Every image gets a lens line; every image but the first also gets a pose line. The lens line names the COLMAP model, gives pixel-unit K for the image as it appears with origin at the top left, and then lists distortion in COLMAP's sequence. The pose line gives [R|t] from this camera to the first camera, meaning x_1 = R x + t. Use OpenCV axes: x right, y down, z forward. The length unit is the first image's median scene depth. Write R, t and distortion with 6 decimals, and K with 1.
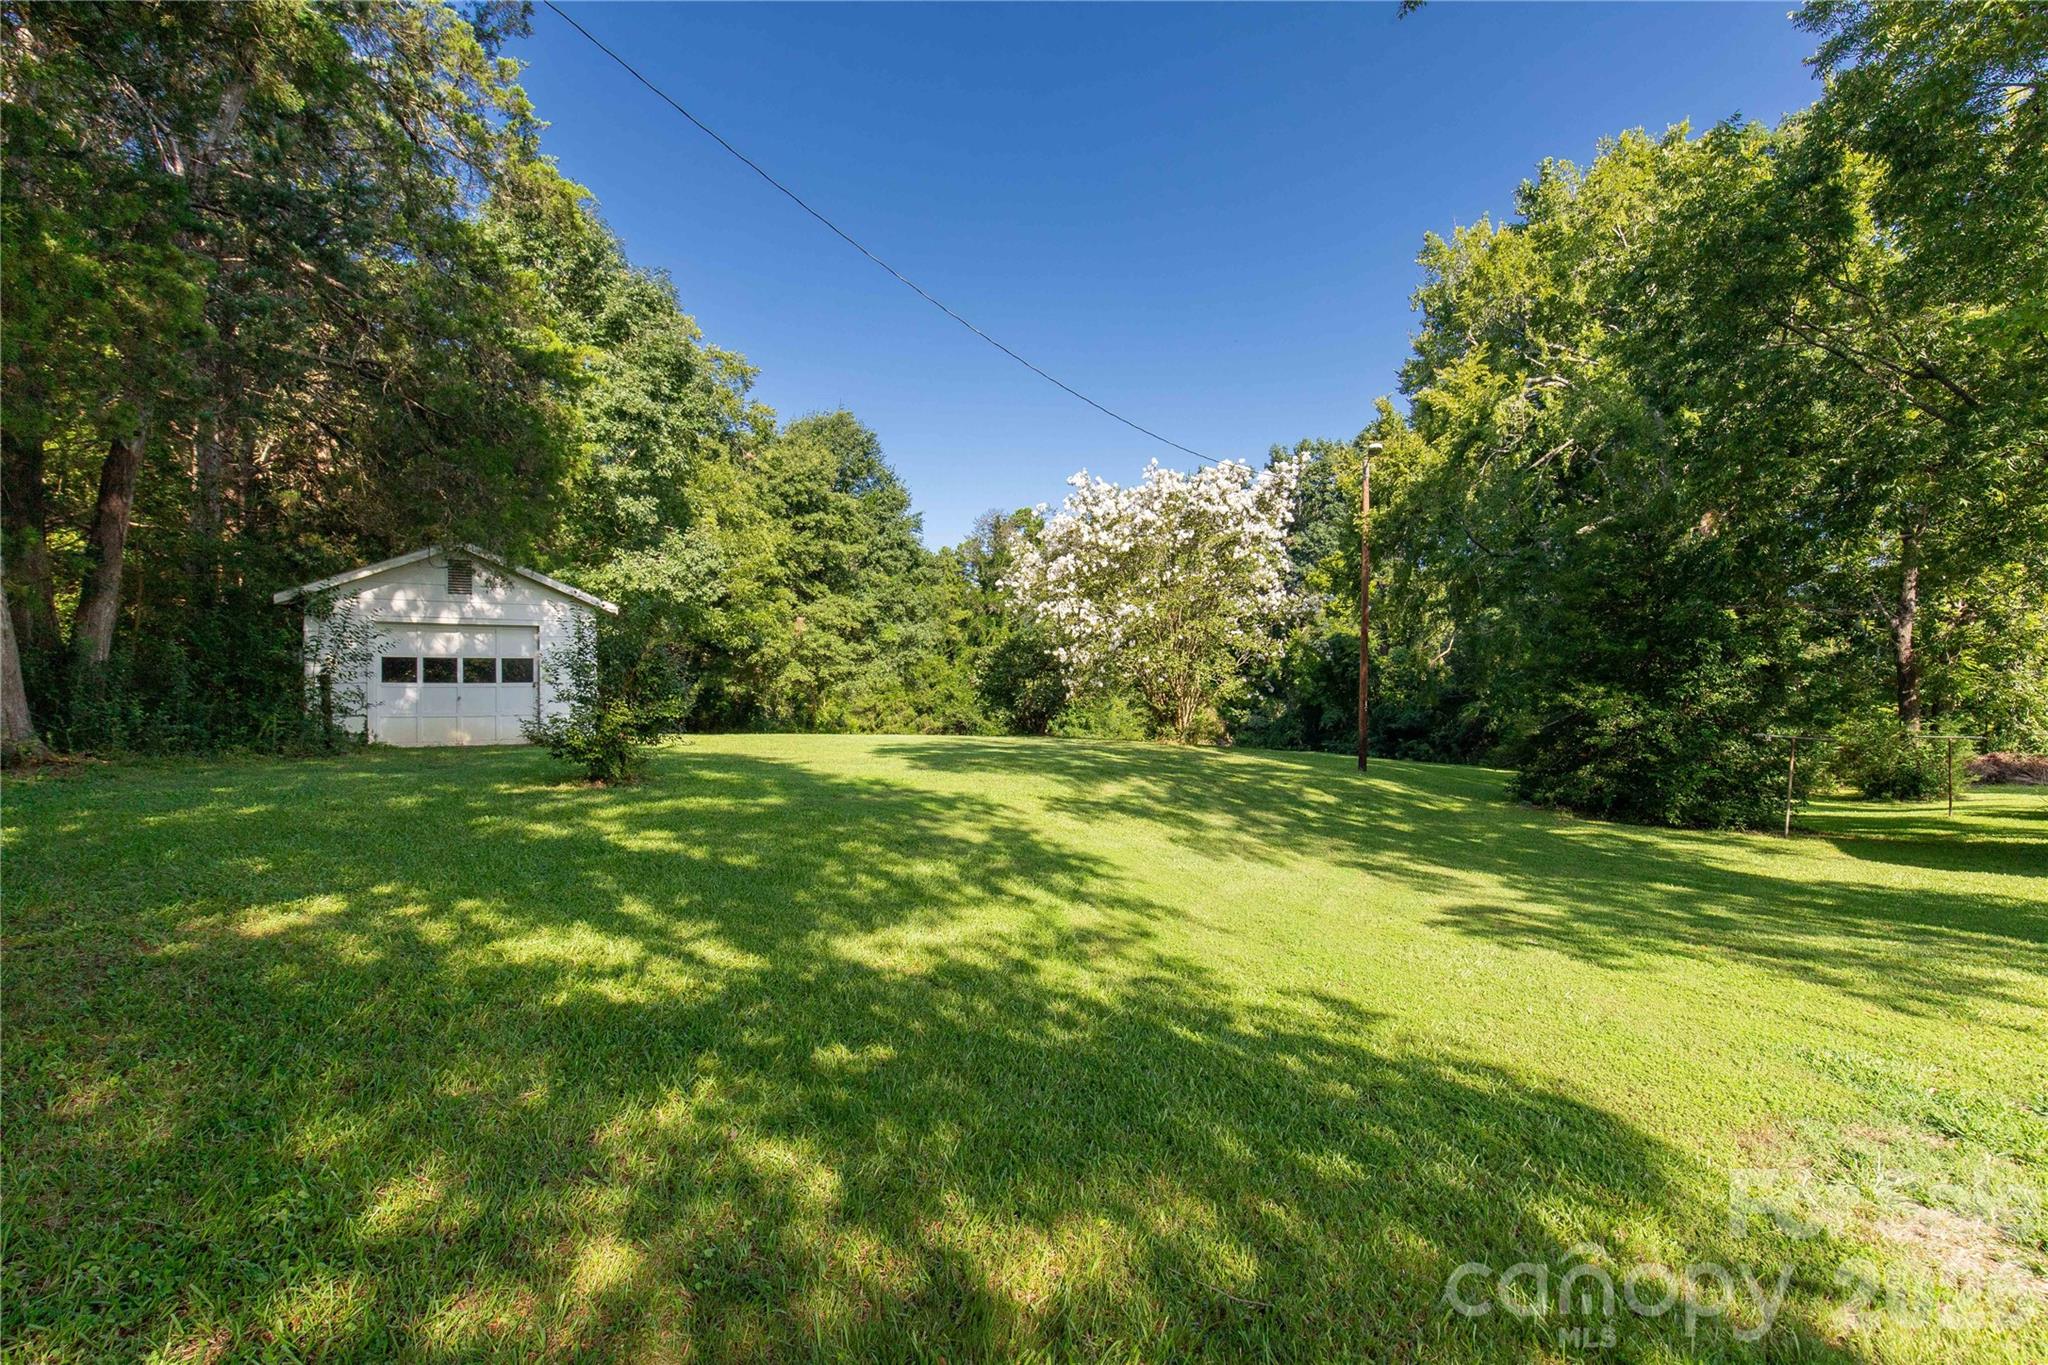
lens RADIAL K [[943.2, 0, 1025.3], [0, 943.2, 681.2], [0, 0, 1]] dist [0.003414, 0.000954]
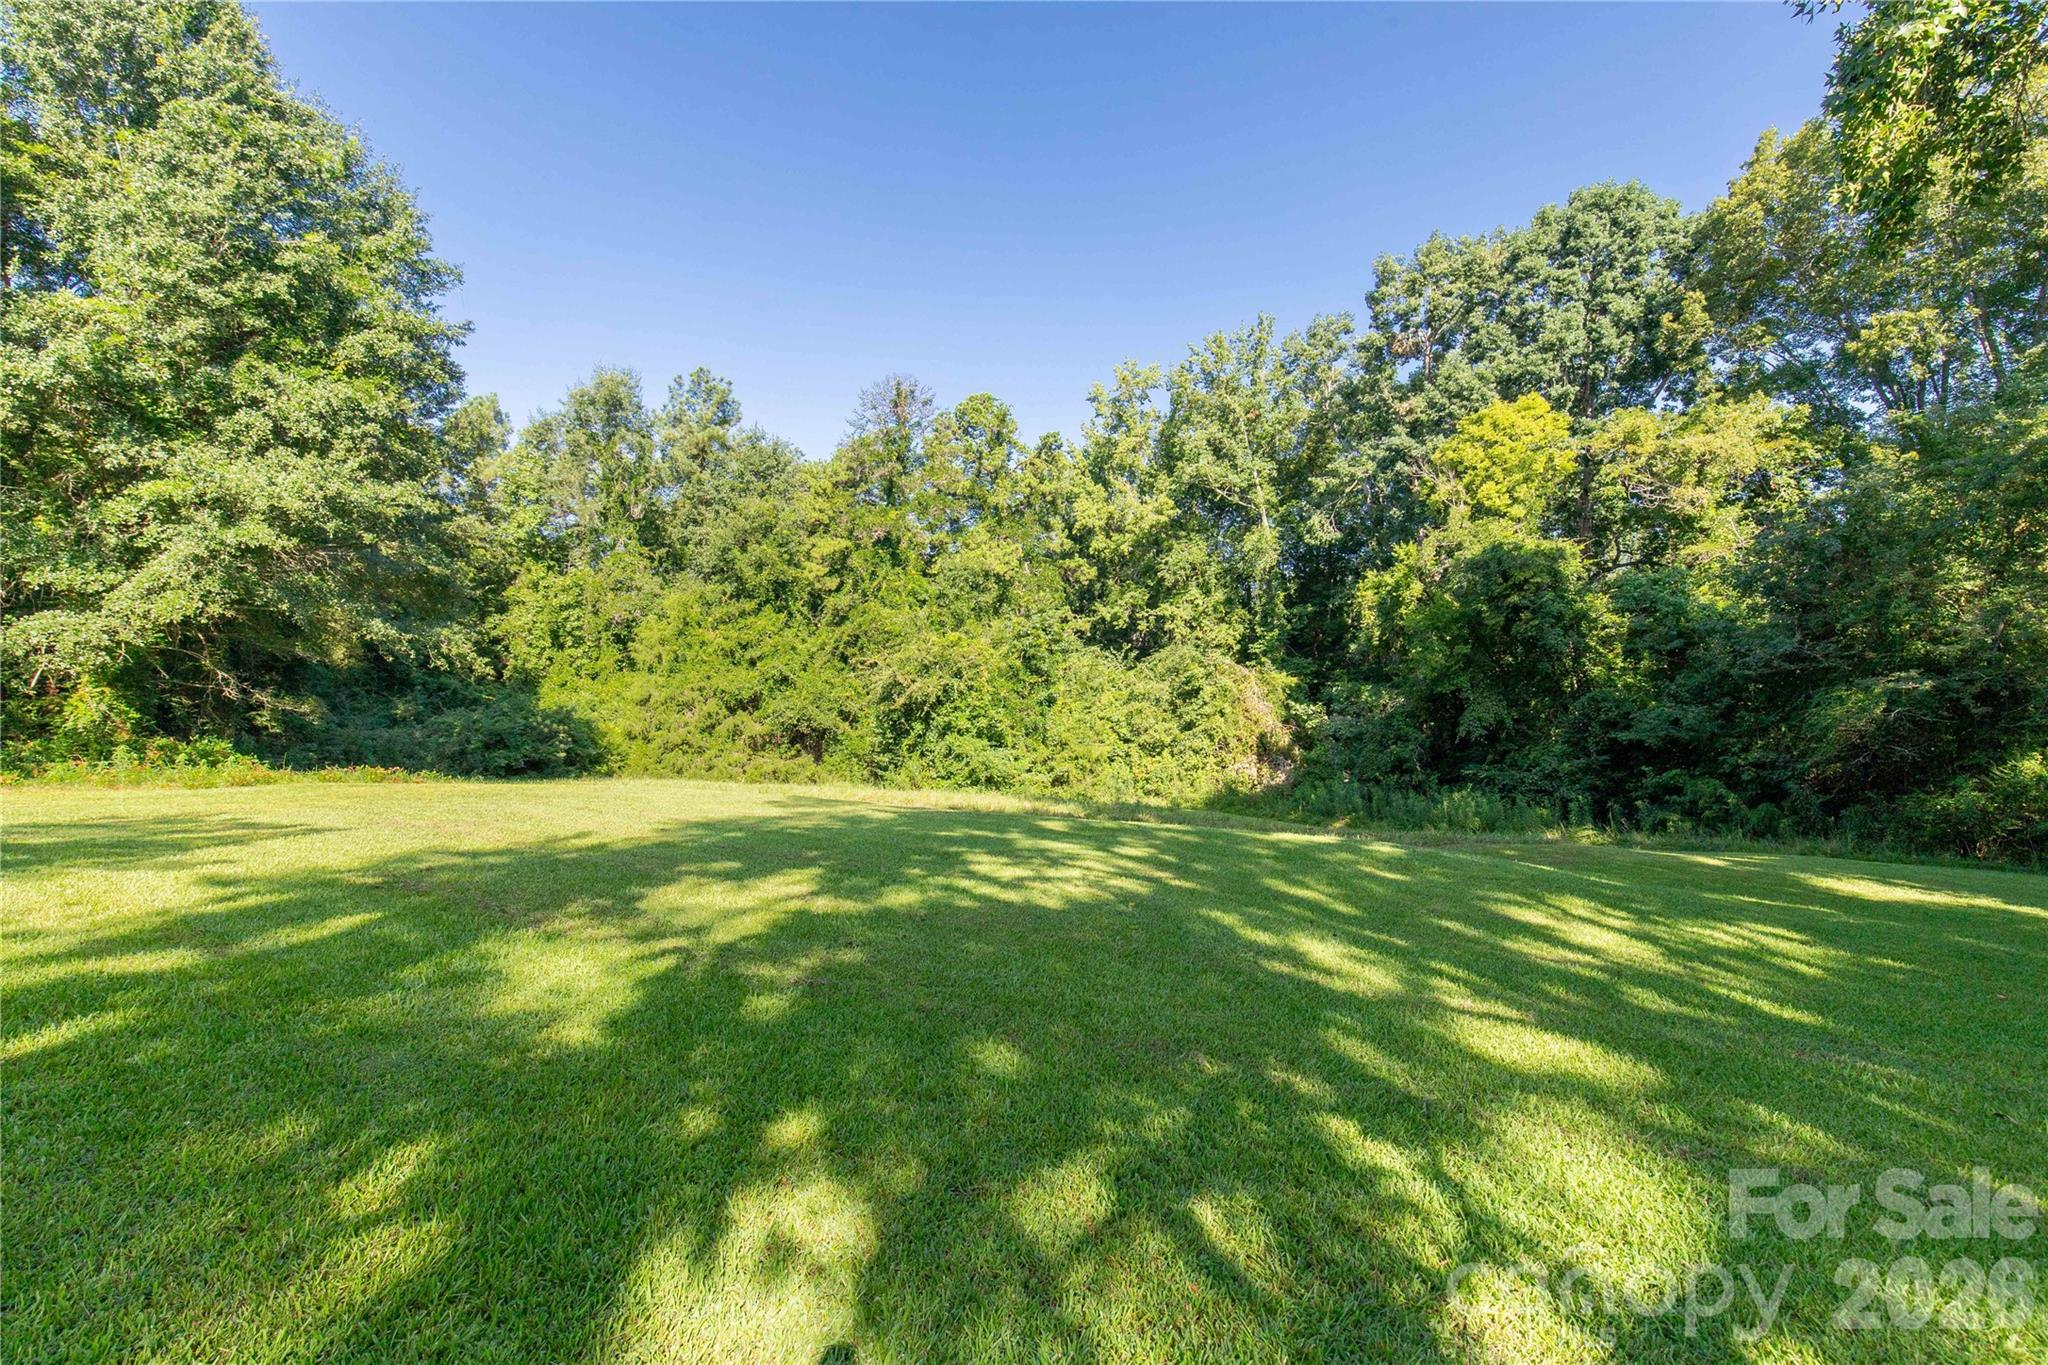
lens RADIAL K [[943.2, 0, 1021.3], [0, 943.2, 679.9], [0, 0, 1]] dist [0.003414, 0.000954]
pose [[0.989108, -0.006565, -0.147046, 0.063543], [0.007455, 0.999957, 0.005505, 0.005600], [0.147004, -0.006541, 0.989114, 0.190648]]
